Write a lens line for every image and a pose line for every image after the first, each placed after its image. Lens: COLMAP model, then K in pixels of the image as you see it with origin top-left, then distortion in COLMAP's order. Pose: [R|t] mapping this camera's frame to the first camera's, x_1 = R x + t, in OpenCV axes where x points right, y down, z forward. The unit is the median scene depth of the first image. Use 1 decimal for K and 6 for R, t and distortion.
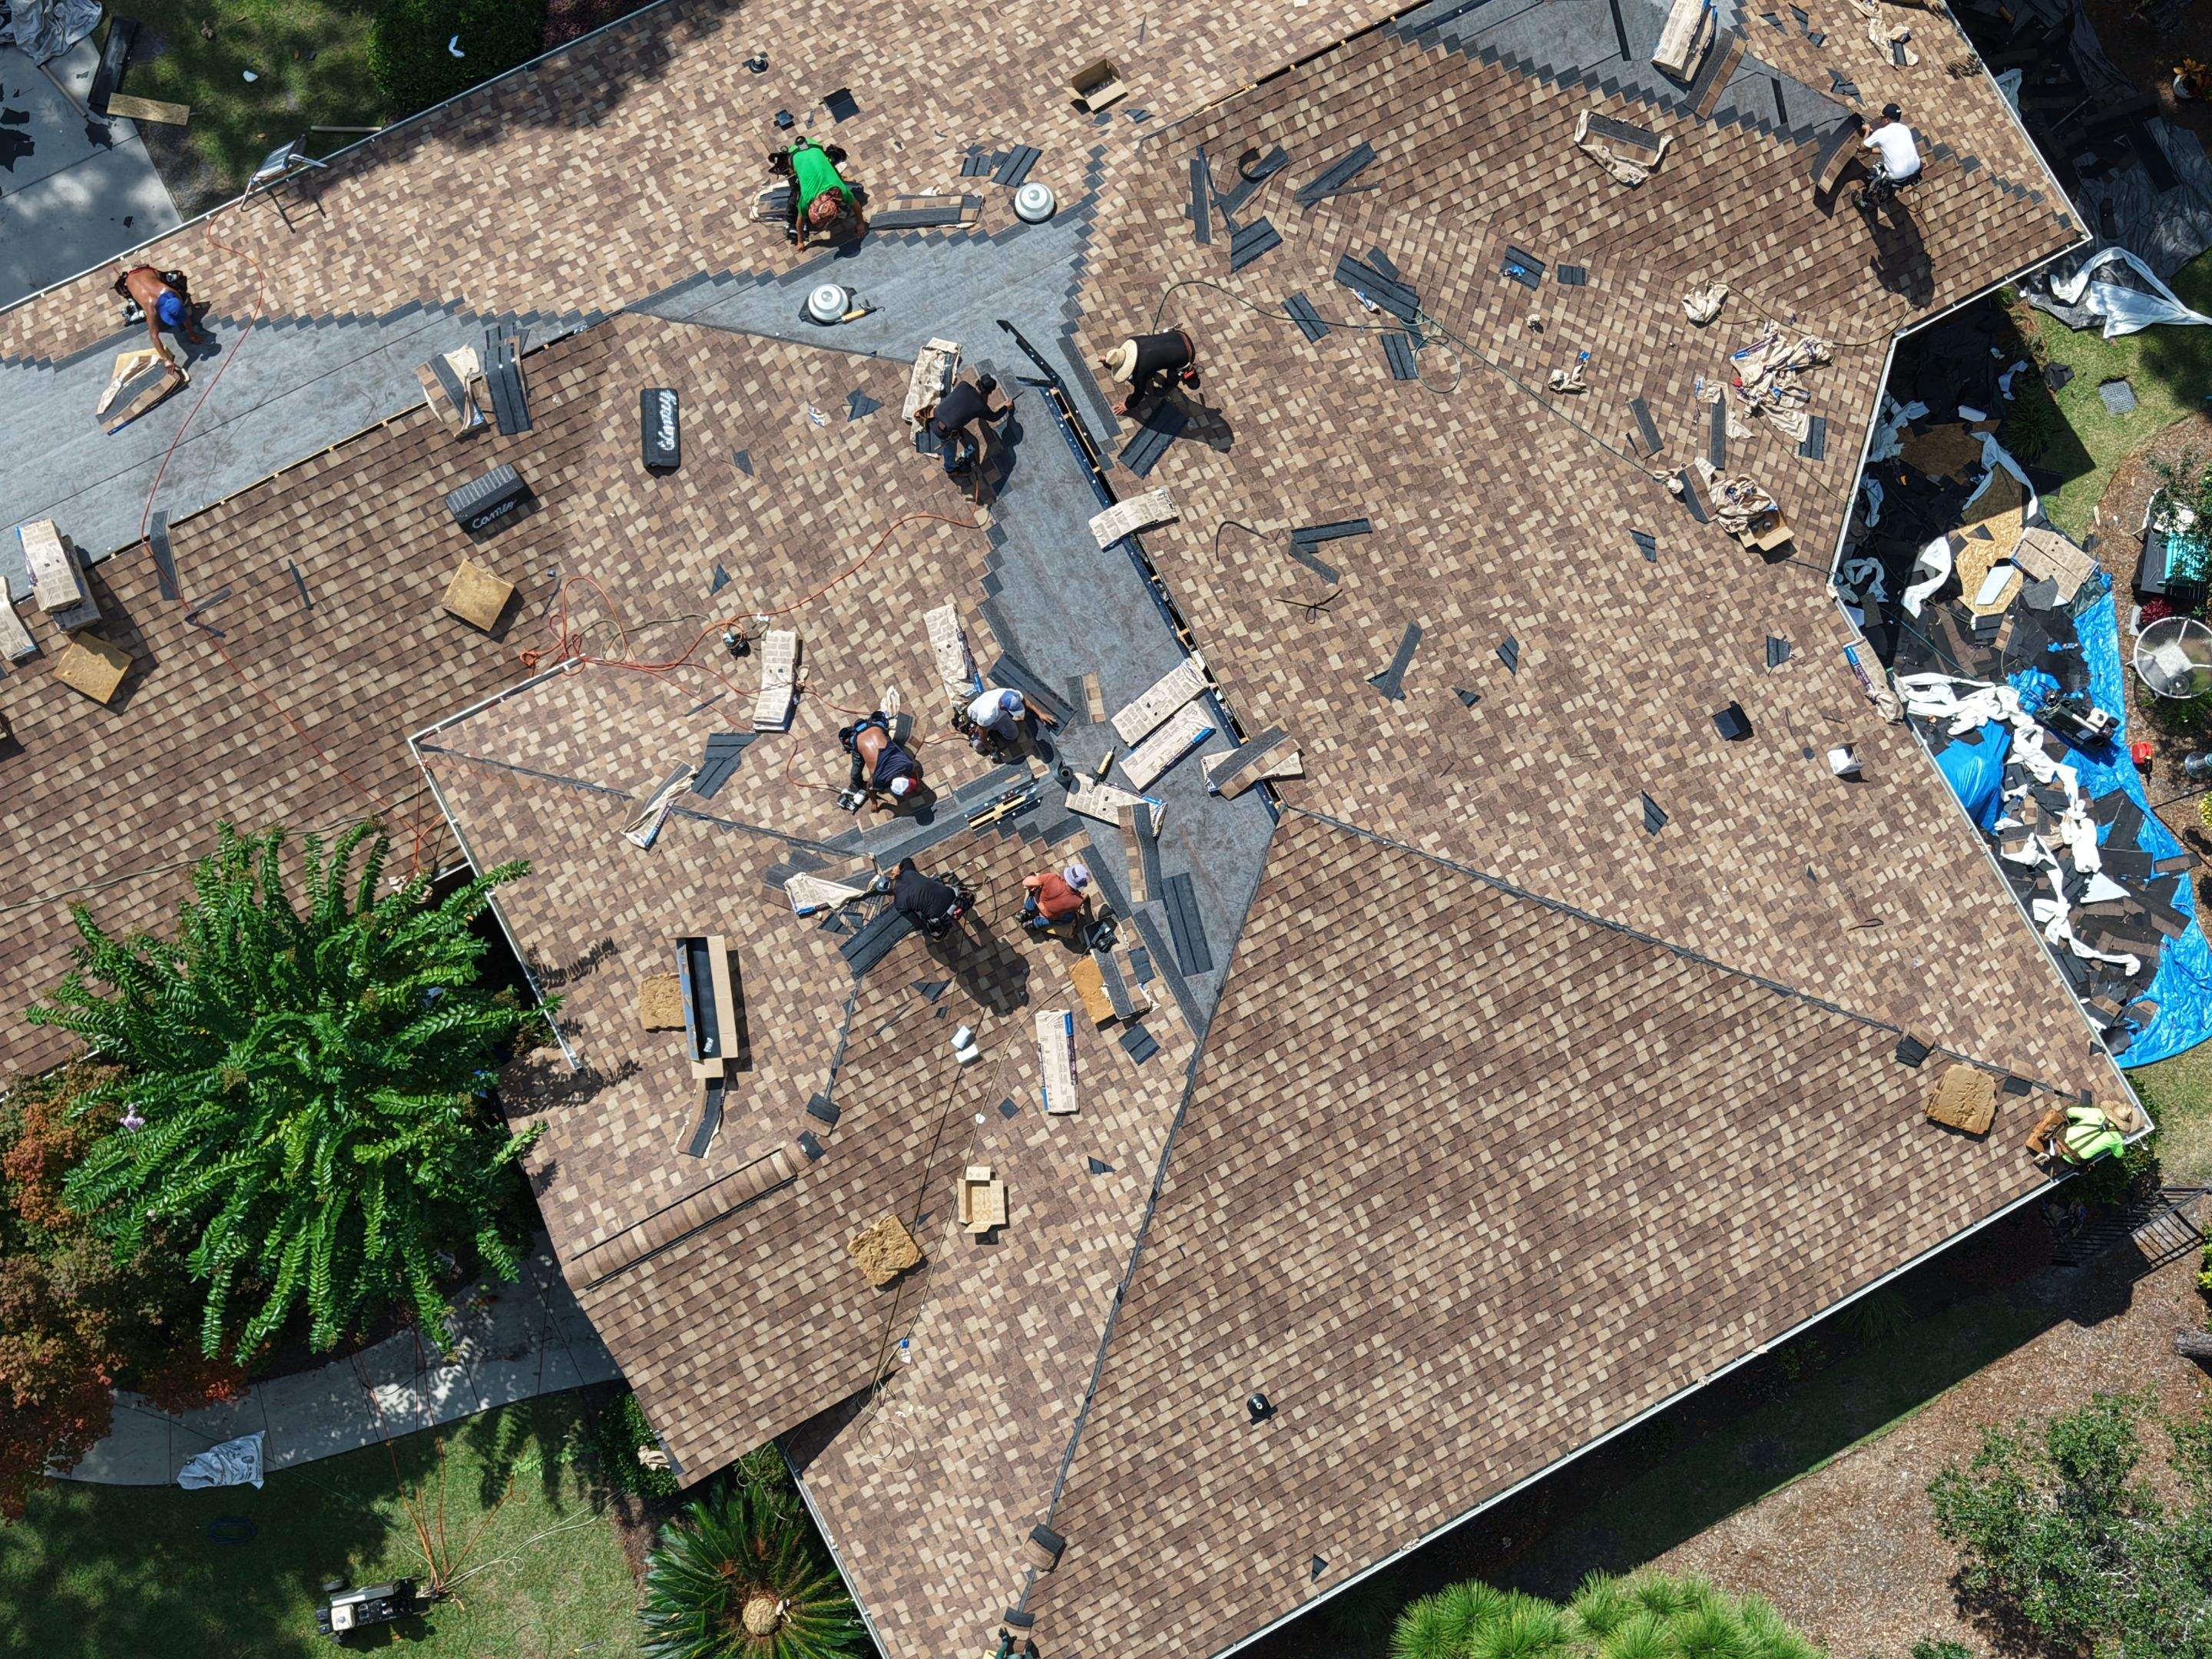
lens RADIAL K [[2235.8, 0, 1106.0], [0, 2235.8, 831.6], [0, 0, 1]] dist [0.174059, -0.581524]
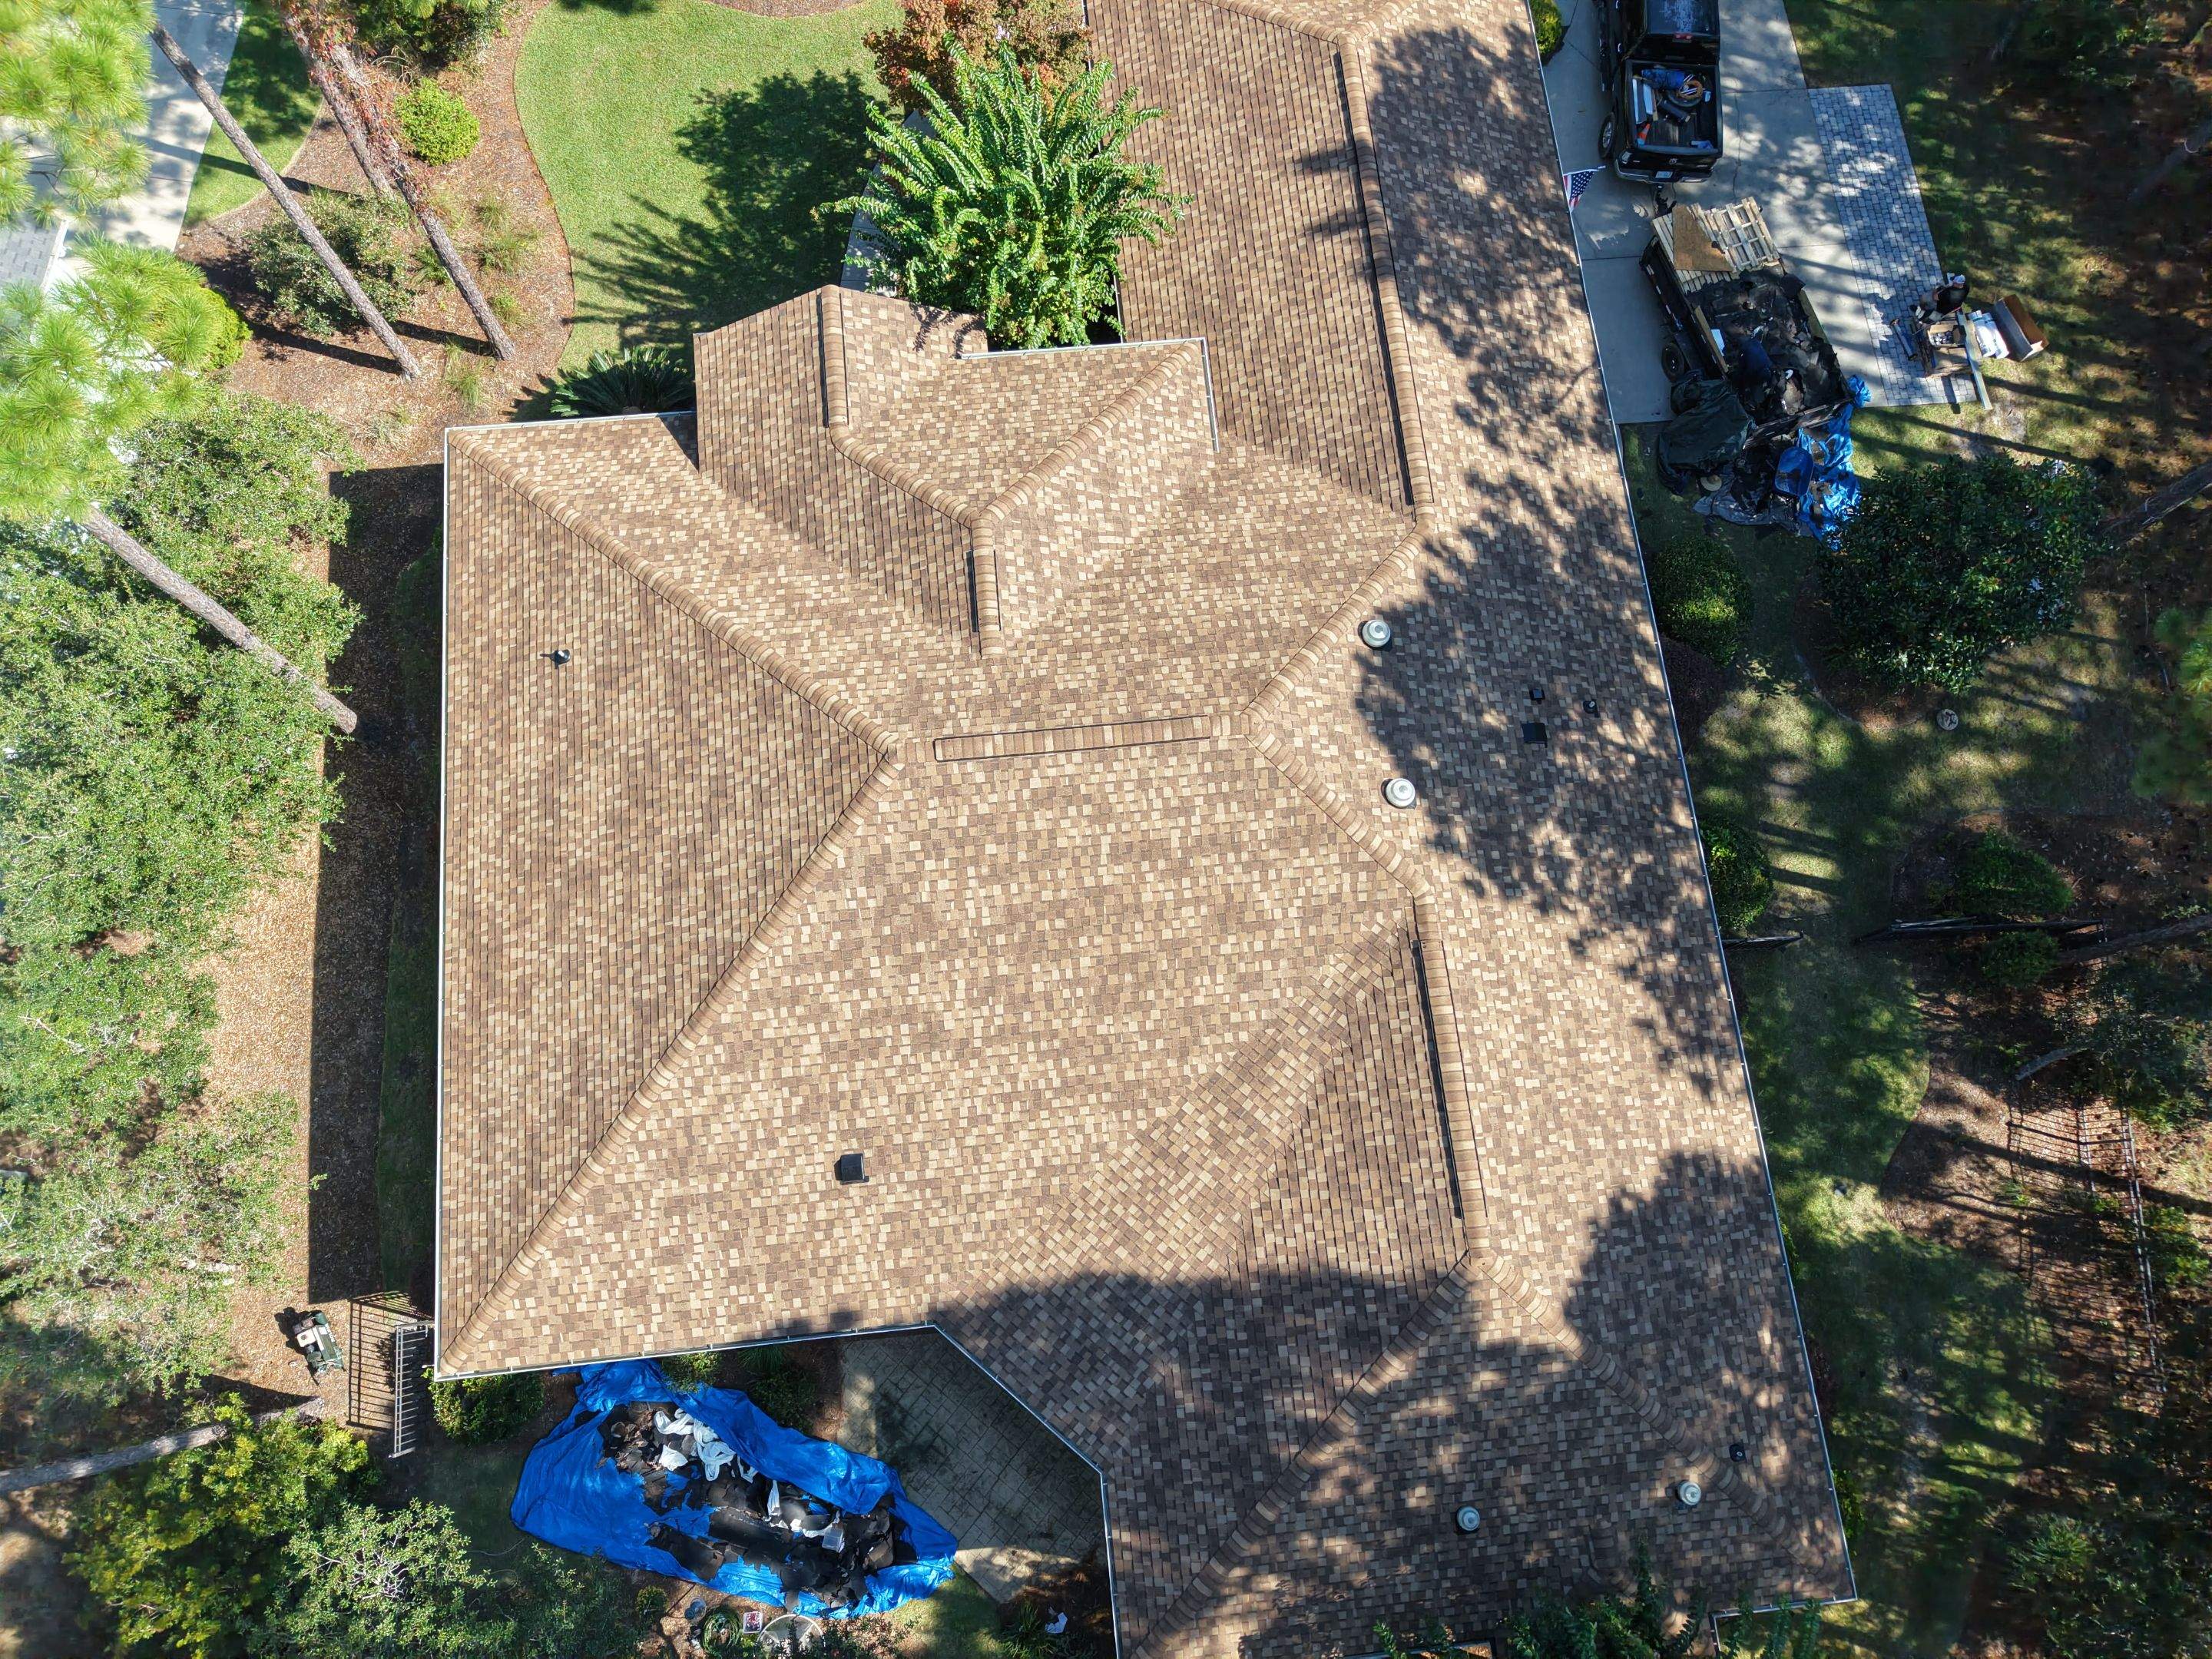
lens RADIAL K [[1477.9, 0, 1106.0], [0, 1477.9, 829.5], [0, 0, 1]] dist [0.112811, -0.299646]
pose [[-0.378890, 0.883305, -0.276070, 0.298373], [-0.919962, -0.327085, 0.216067, -0.314800], [0.100555, 0.335840, 0.936536, 0.160526]]
